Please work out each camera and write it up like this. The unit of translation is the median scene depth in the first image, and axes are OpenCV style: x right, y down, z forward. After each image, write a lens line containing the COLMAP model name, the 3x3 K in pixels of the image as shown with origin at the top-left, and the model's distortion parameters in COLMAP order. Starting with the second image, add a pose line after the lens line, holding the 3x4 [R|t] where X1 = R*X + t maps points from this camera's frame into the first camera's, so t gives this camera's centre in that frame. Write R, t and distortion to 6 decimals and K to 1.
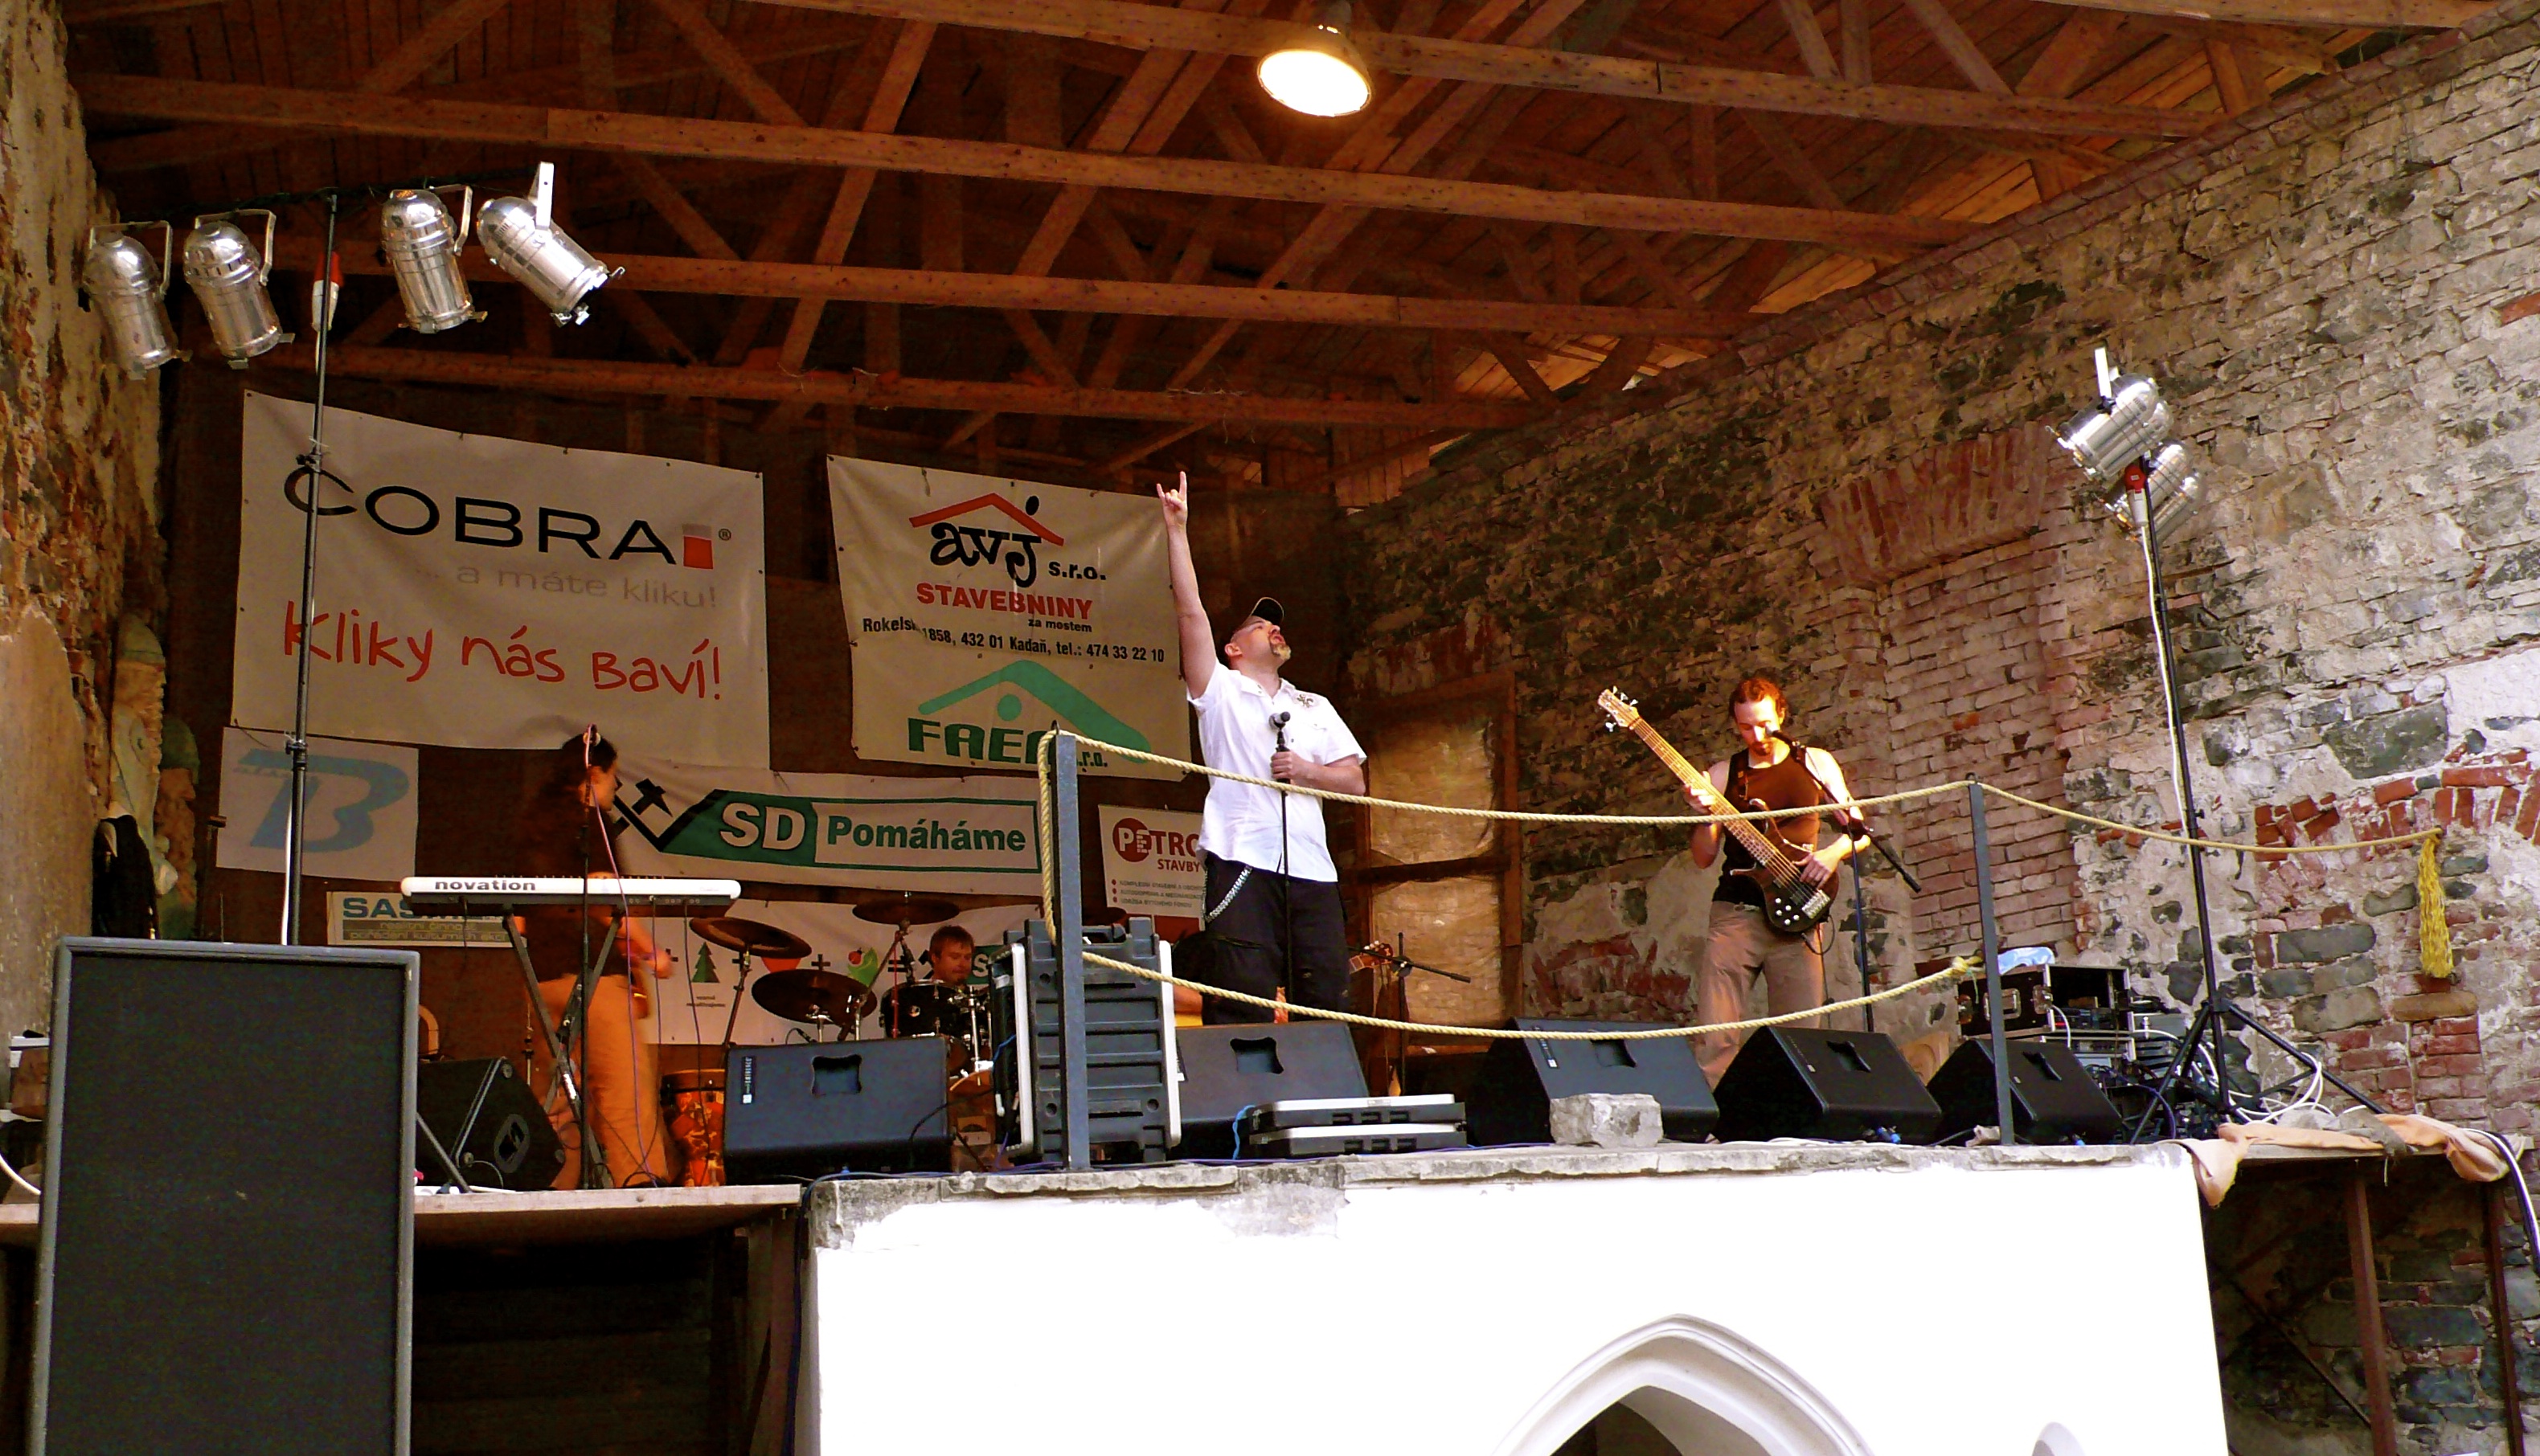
lens RADIAL K [[2622.0, 0, 1299.1], [0, 2622.0, 686.9], [0, 0, 1]] dist [-0.090400, -0.004839]
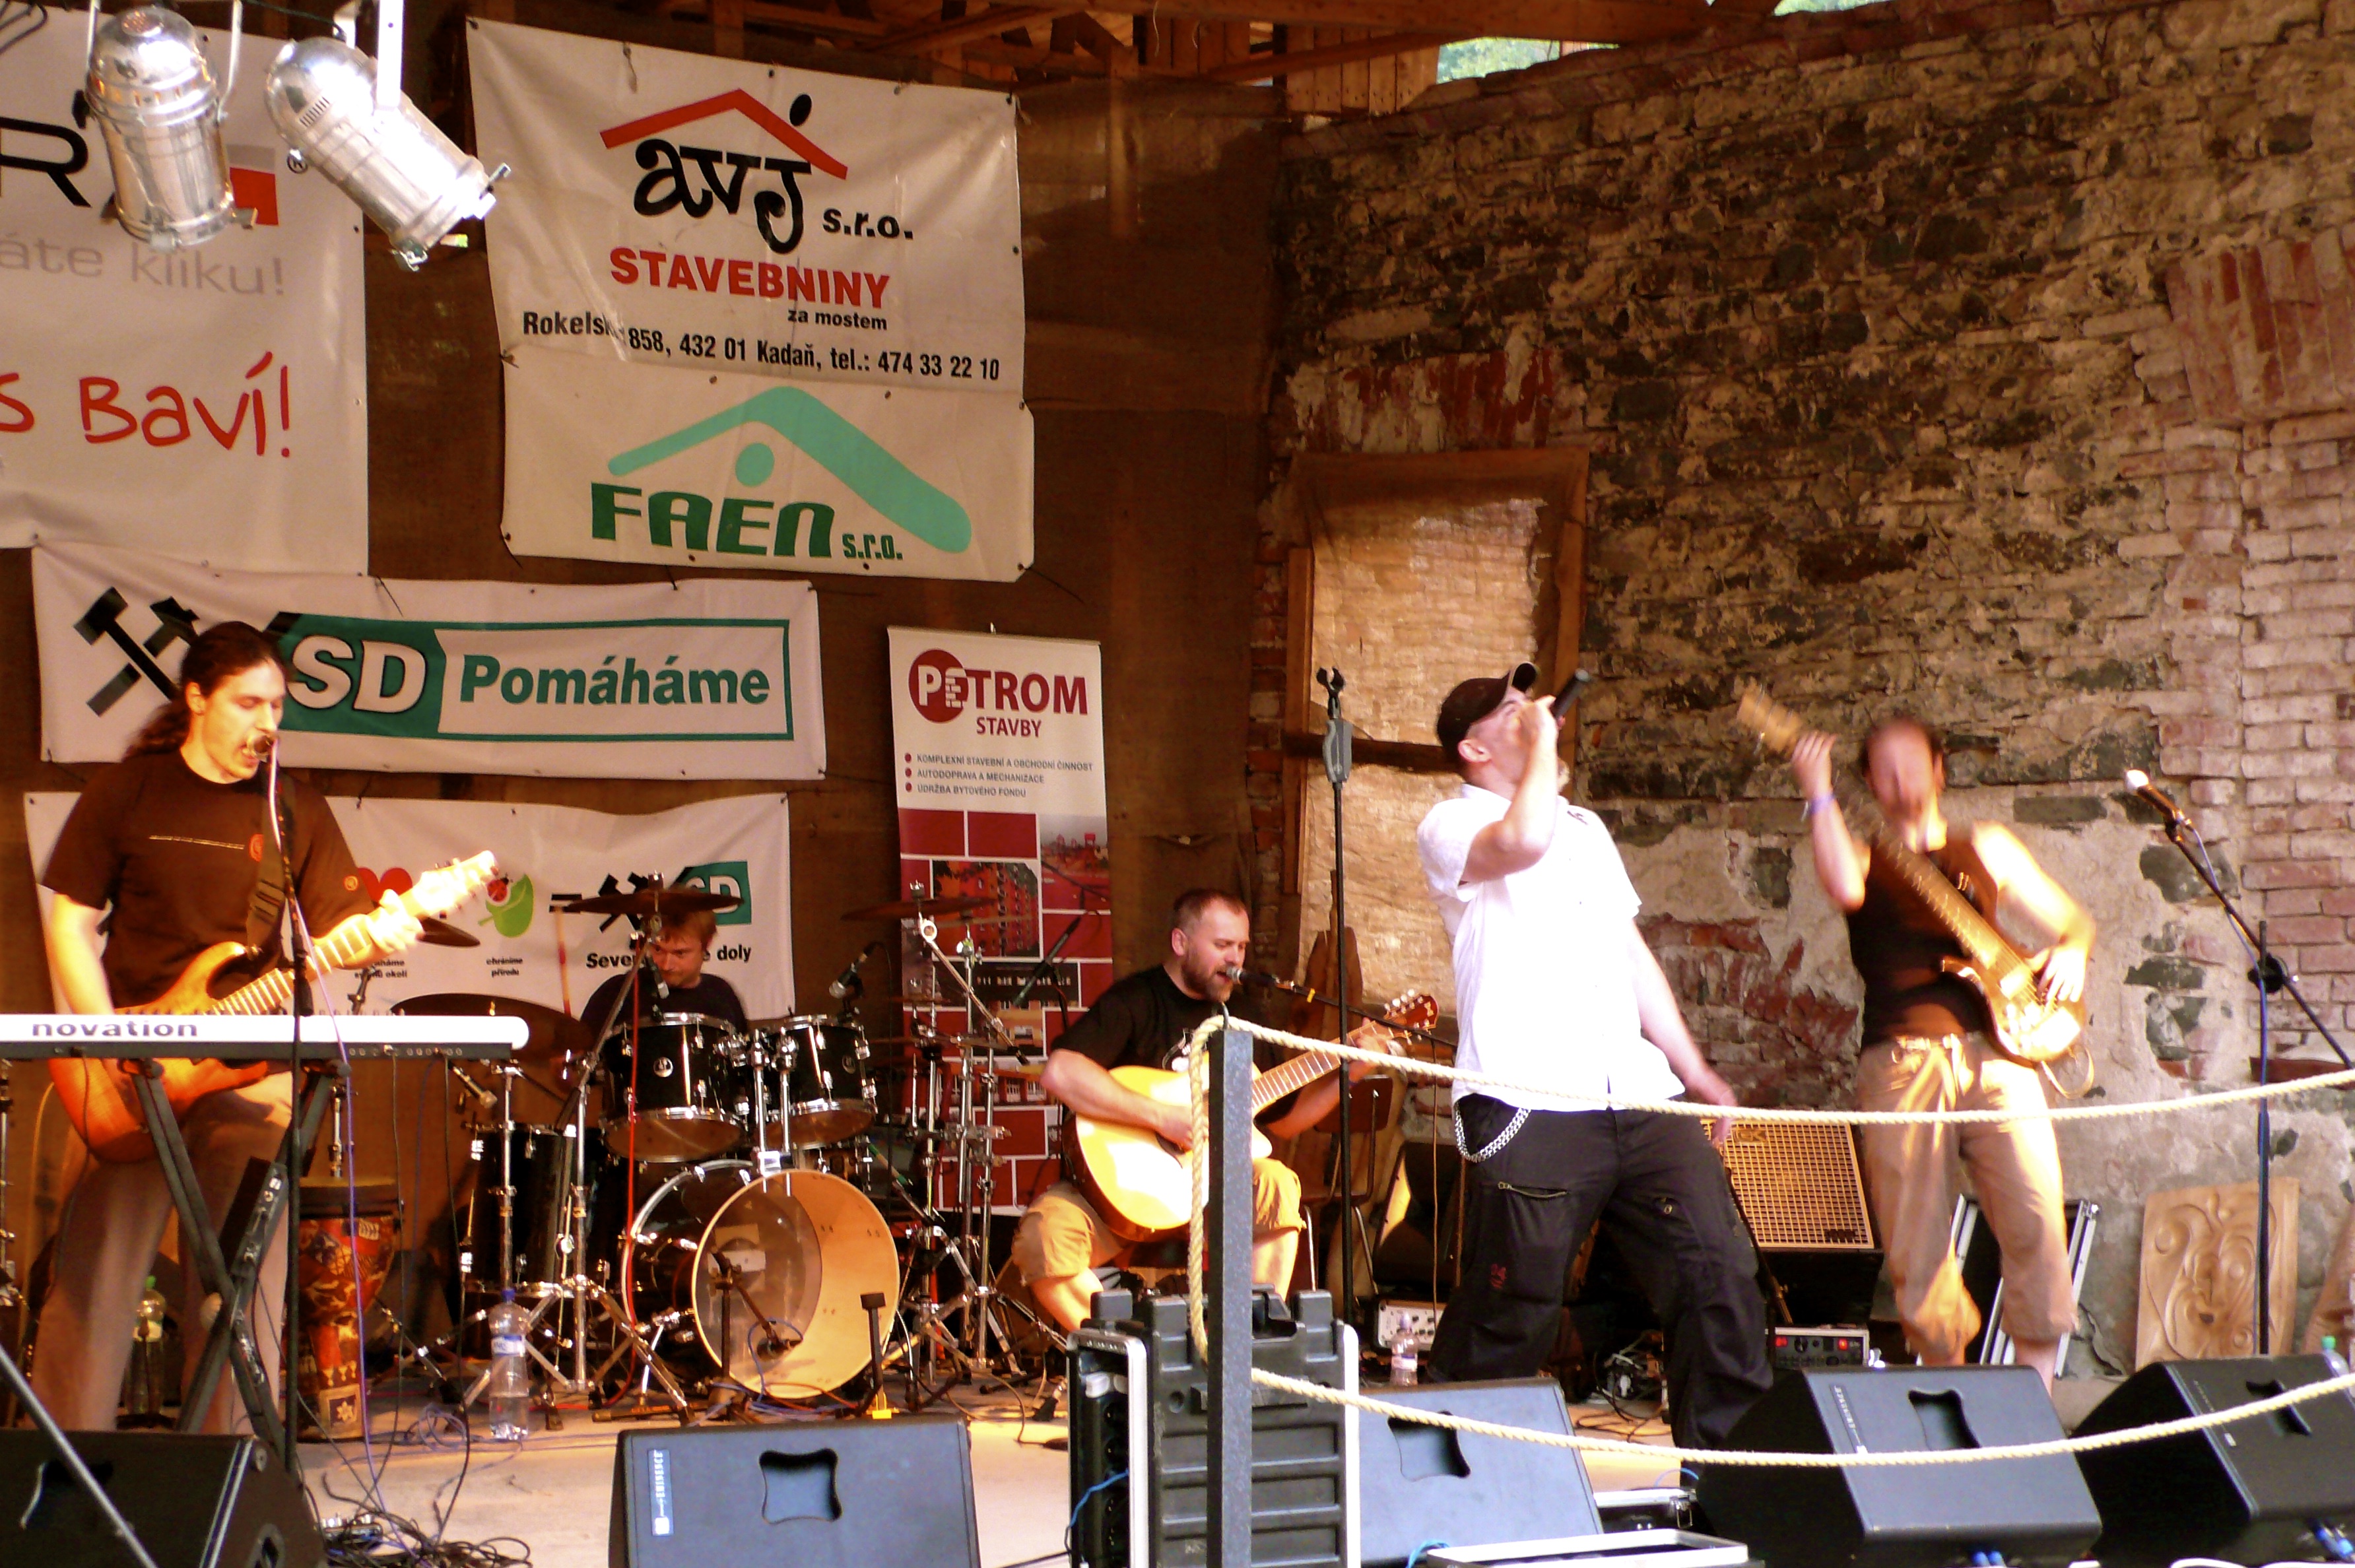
lens RADIAL K [[4464.9, 0, 1177.5], [0, 4464.9, 784.0], [0, 0, 1]] dist [0.132203, 0.042190]
pose [[0.994433, 0.059474, 0.086985, -0.106743], [-0.074872, 0.979669, 0.186123, -0.127032], [-0.074147, -0.191600, 0.978668, -0.021784]]
